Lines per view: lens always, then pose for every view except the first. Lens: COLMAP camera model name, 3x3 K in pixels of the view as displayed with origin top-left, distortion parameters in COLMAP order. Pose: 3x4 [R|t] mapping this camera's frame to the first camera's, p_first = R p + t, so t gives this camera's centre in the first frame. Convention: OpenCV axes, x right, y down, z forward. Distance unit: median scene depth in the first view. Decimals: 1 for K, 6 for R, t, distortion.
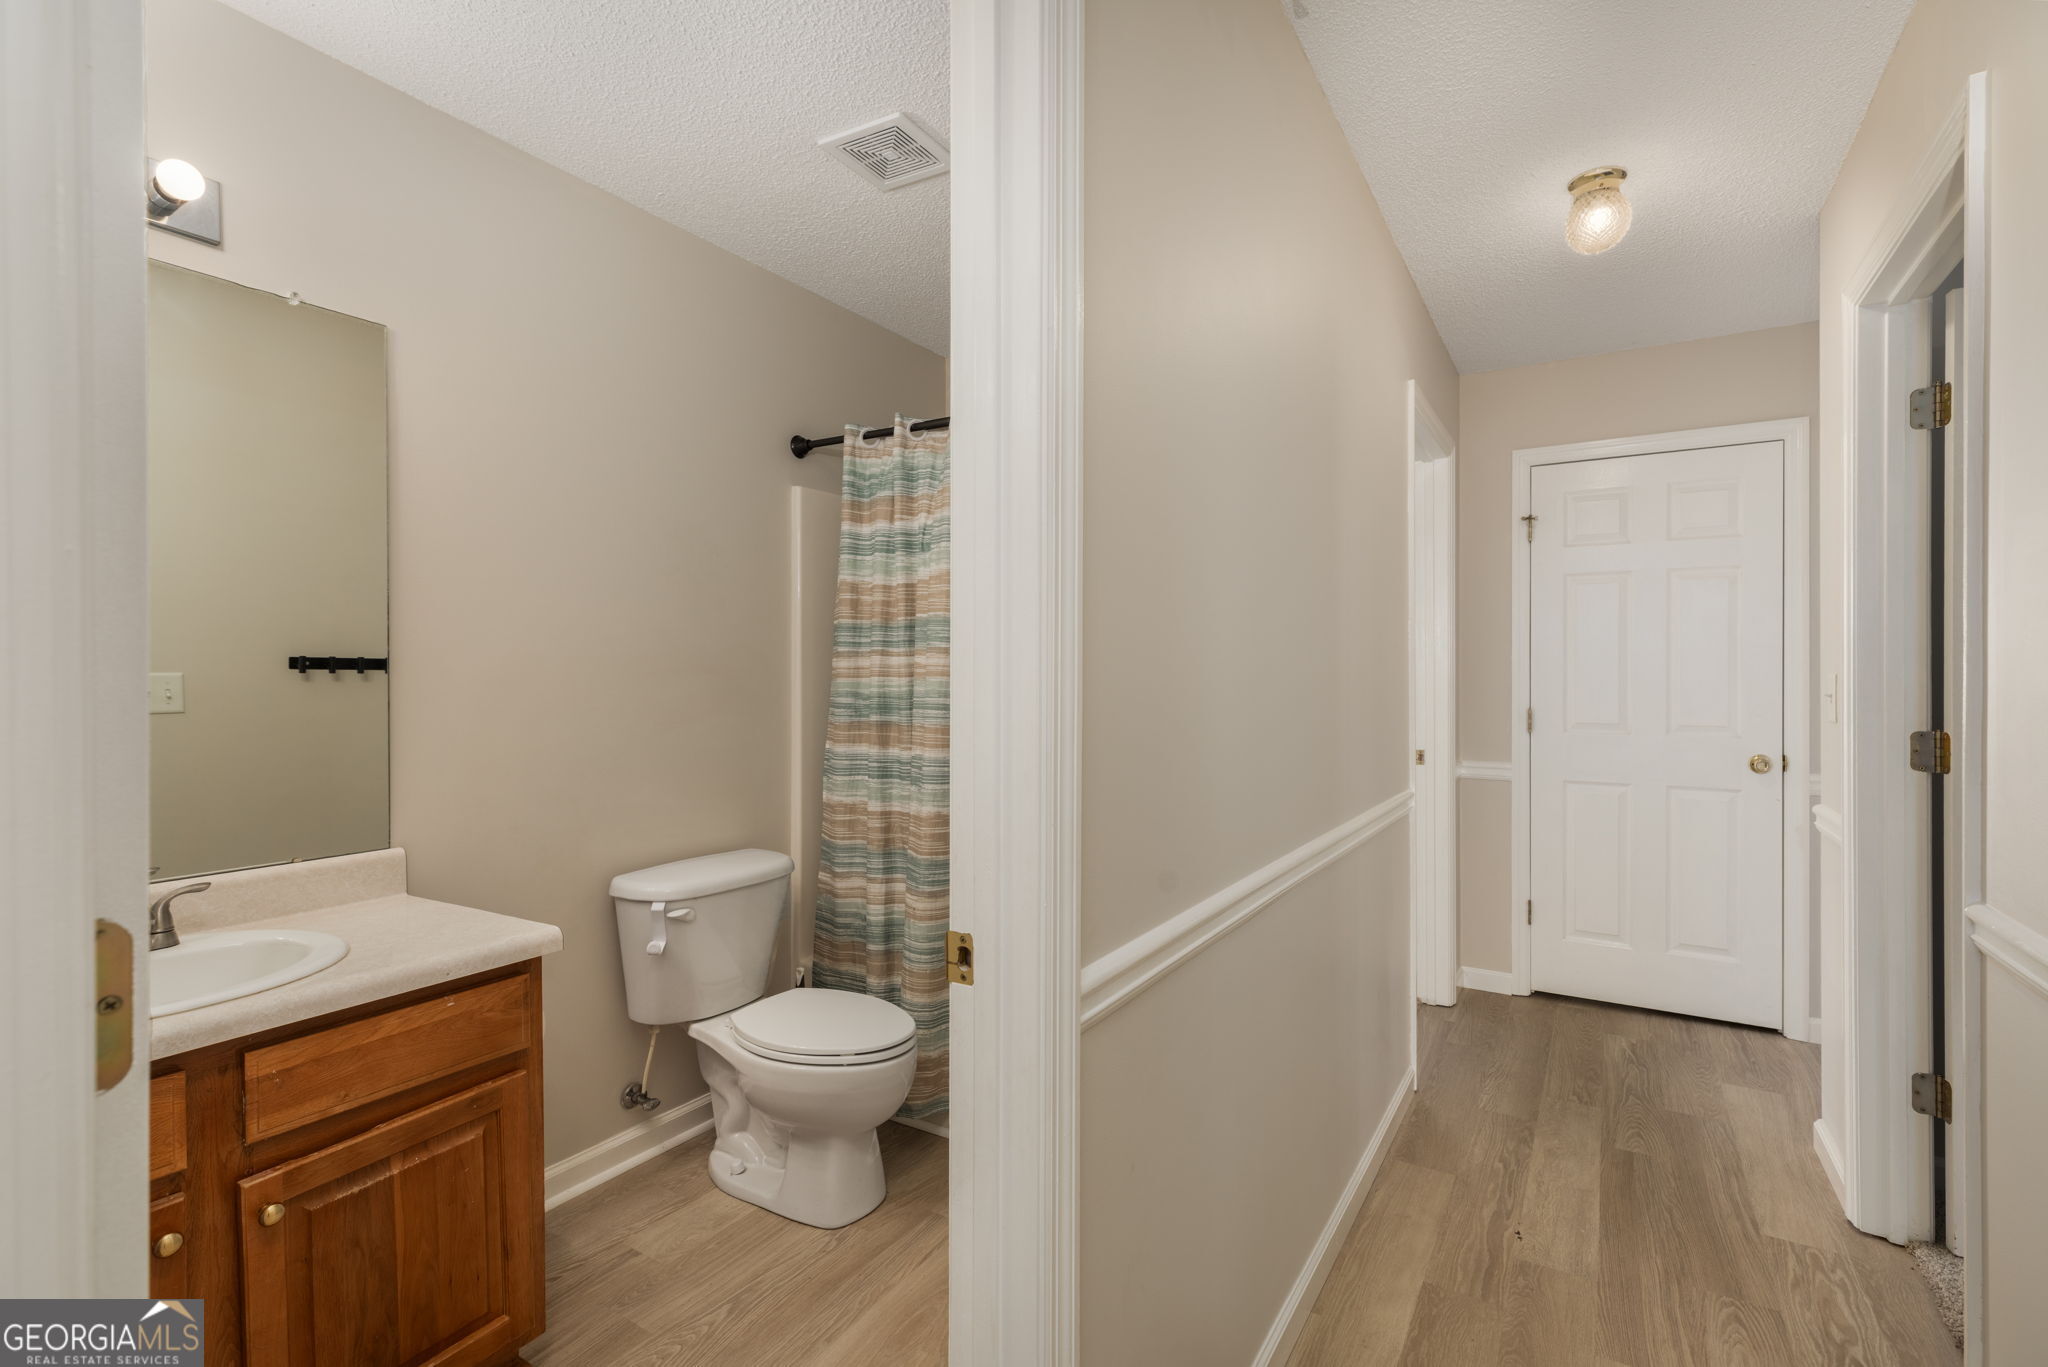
lens RADIAL K [[954.6, 0, 1024.0], [0, 954.6, 676.6], [0, 0, 1]] dist [0.008054, -0.000409]
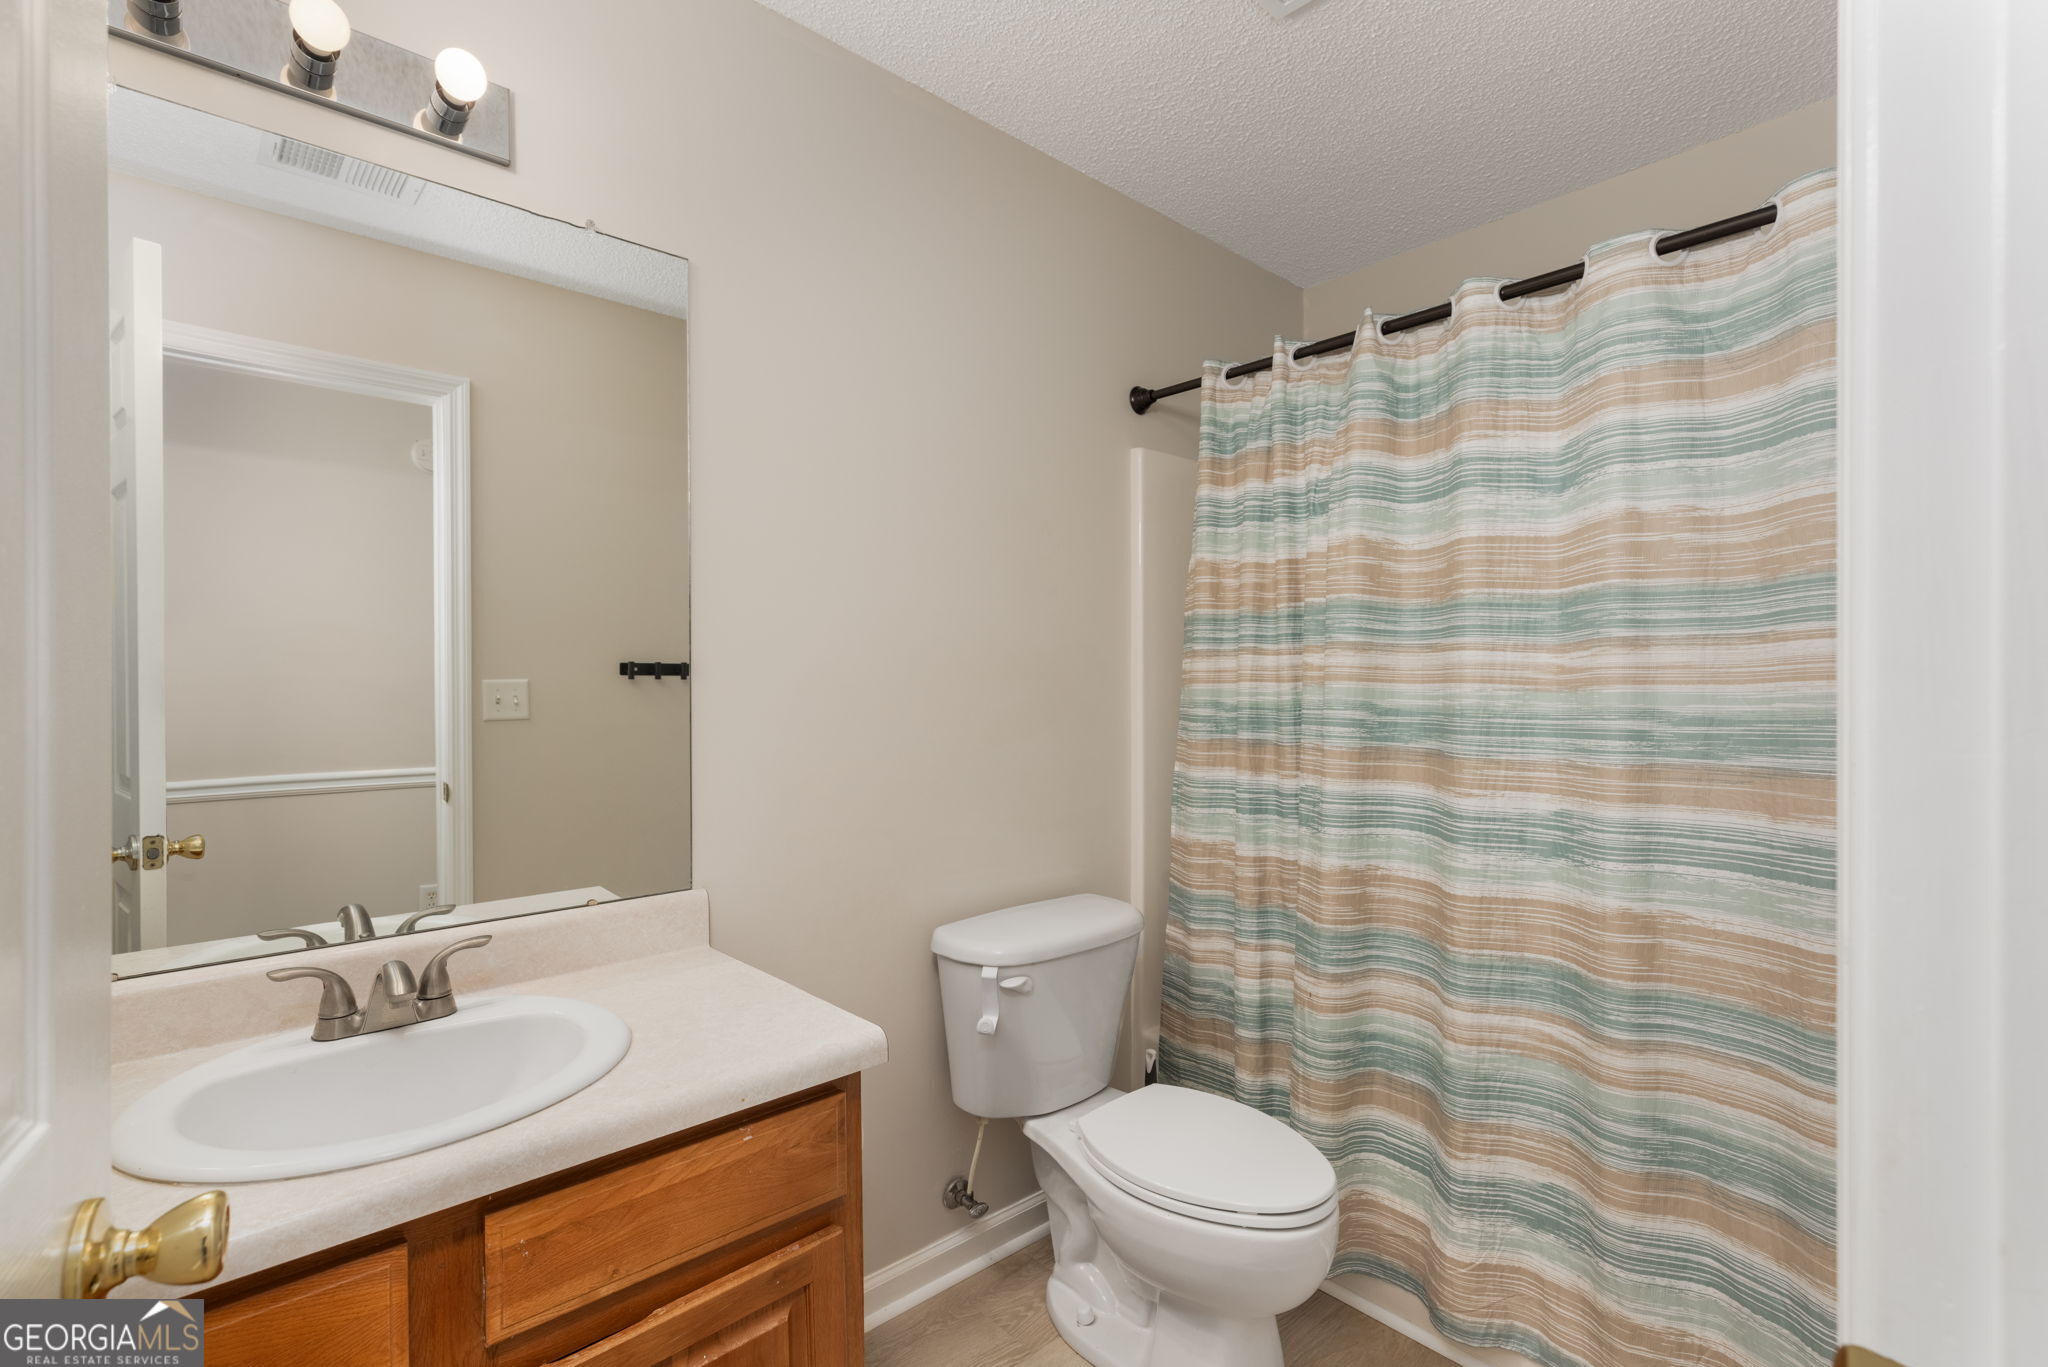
lens RADIAL K [[954.6, 0, 1024.0], [0, 954.6, 676.6], [0, 0, 1]] dist [0.008054, -0.000409]
pose [[0.959975, -0.003370, -0.280066, -0.113221], [0.001771, 0.999981, -0.005964, 0.000212], [0.280081, 0.005230, 0.959962, 0.210835]]
